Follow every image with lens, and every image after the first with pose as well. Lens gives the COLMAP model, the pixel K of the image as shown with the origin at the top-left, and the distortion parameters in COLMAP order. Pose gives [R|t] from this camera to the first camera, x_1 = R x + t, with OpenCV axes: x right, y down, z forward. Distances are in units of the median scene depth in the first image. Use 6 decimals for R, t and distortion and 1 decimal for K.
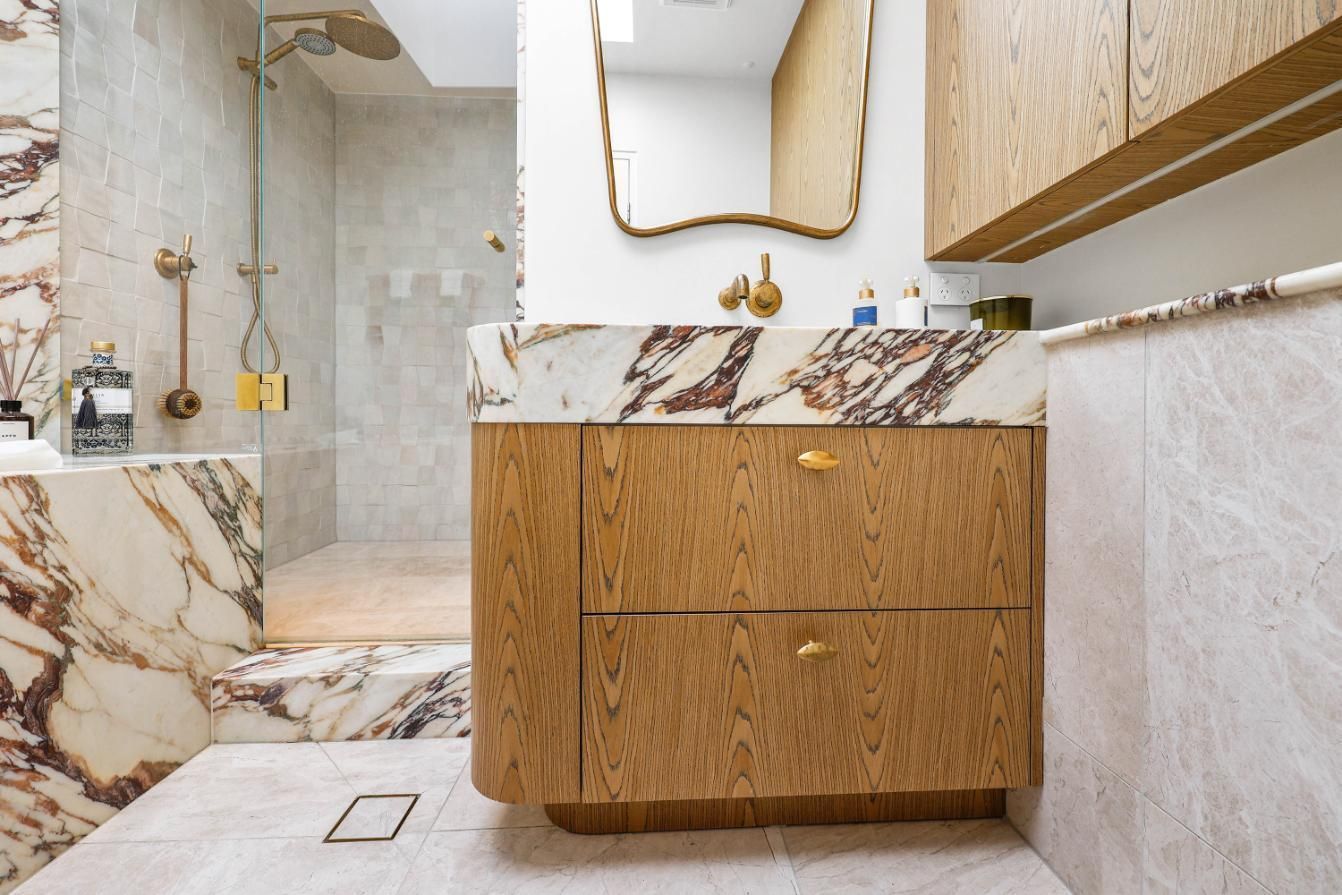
lens RADIAL K [[547.9, 0, 676.0], [0, 547.9, 416.2], [0, 0, 1]] dist [0.000892, 0.000063]
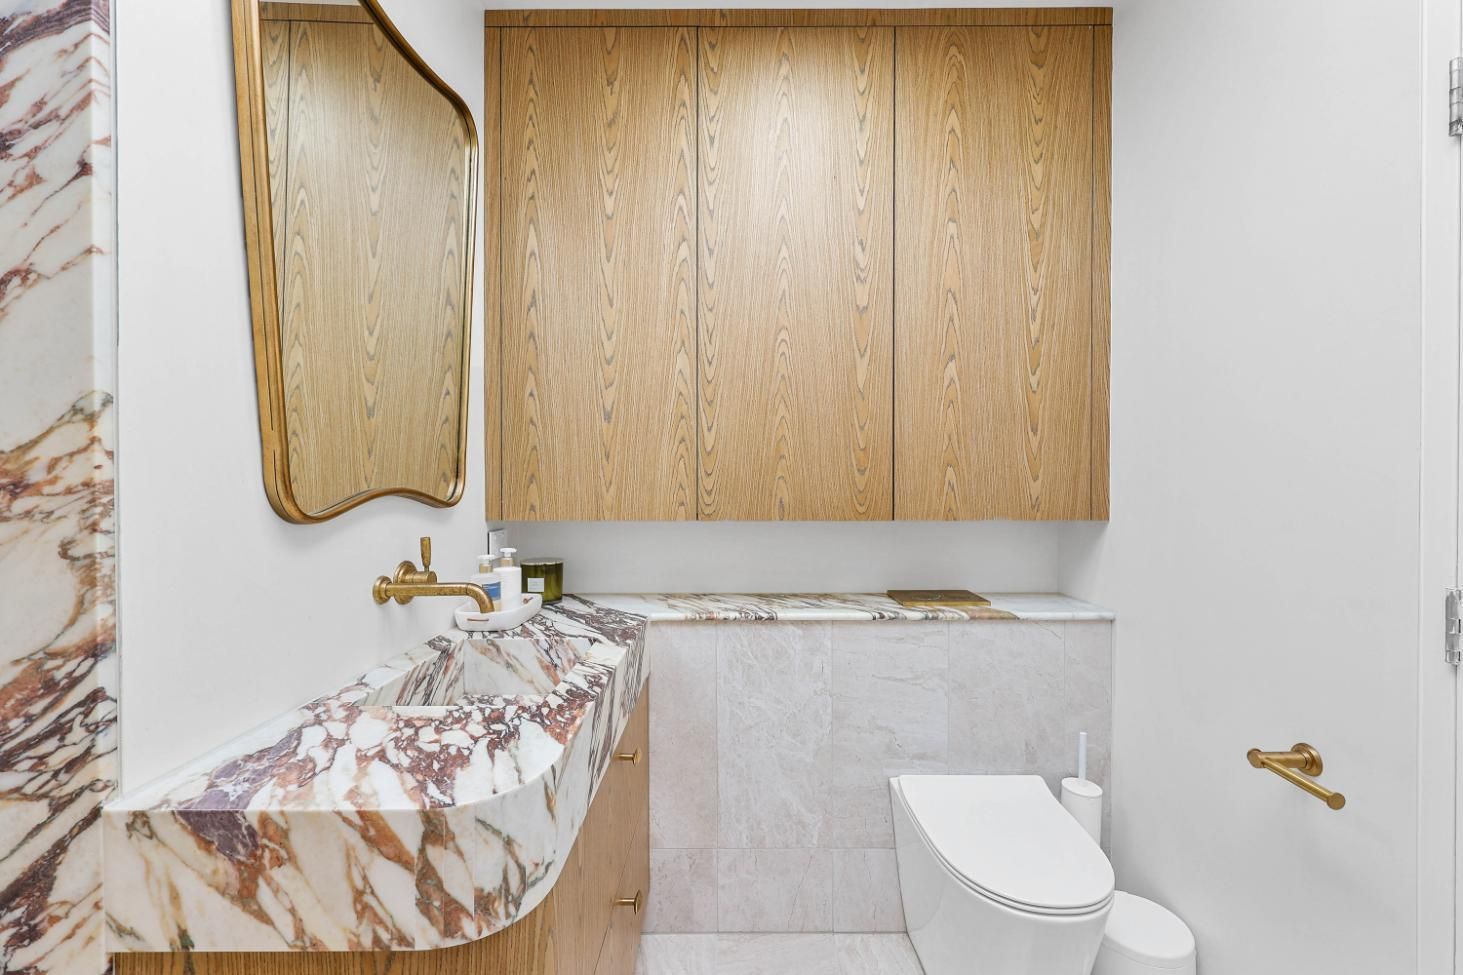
lens RADIAL K [[591.1, 0, 729.9], [0, 591.1, 480.4], [0, 0, 1]] dist [0.001529, -0.000735]
pose [[0.067757, -0.001341, 0.997701, -1.448085], [0.002452, 0.999996, 0.001177, -0.740906], [-0.997699, 0.002367, 0.067760, 0.850027]]
